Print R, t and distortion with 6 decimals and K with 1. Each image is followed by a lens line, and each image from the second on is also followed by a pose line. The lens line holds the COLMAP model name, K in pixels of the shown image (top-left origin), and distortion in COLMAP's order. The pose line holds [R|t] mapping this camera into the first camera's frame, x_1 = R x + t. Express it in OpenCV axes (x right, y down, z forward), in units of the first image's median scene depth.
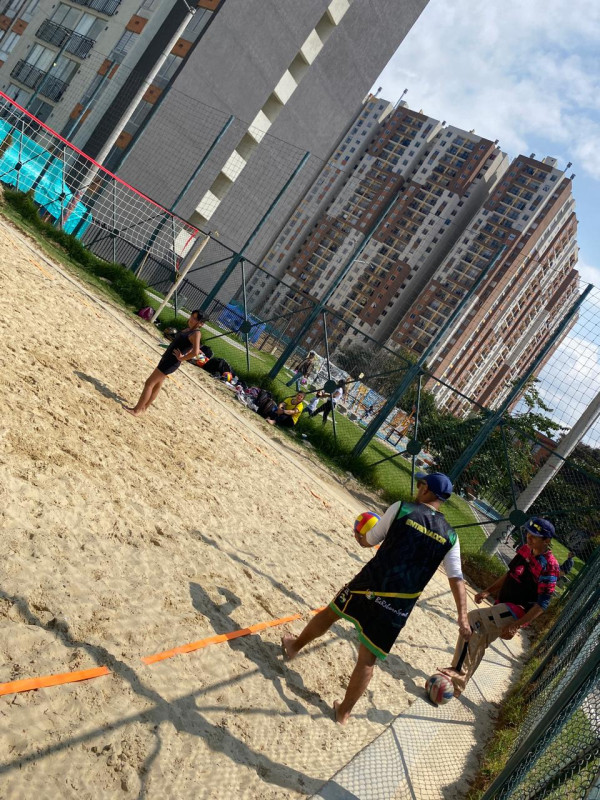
lens RADIAL K [[583.7, 0, 352.7], [0, 583.7, 402.8], [0, 0, 1]] dist [0.018449, -0.004660]
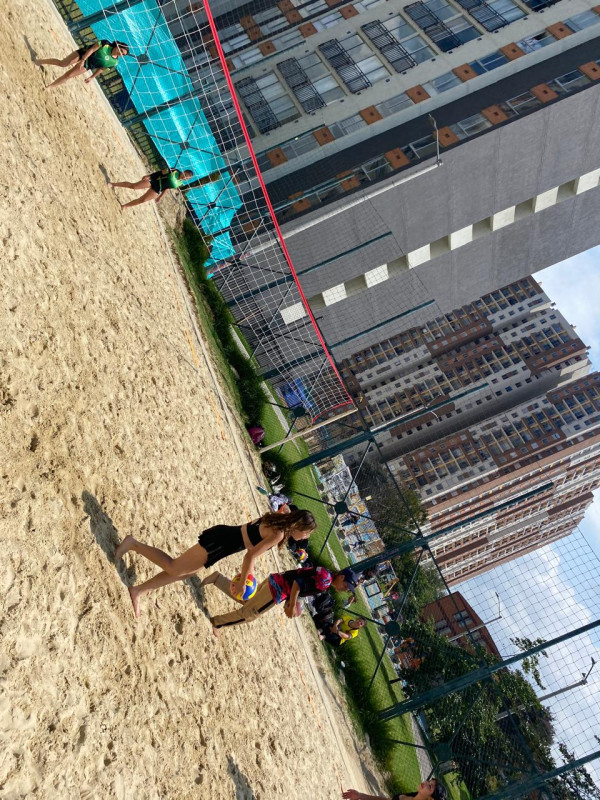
lens RADIAL K [[545.5, 0, 297.7], [0, 545.5, 329.5], [0, 0, 1]] dist [0.055732, -0.052134]
pose [[0.853326, 0.521312, 0.008223, -0.213542], [-0.520284, 0.852452, -0.051280, -0.157023], [-0.033743, 0.039480, 0.998650, 0.051247]]
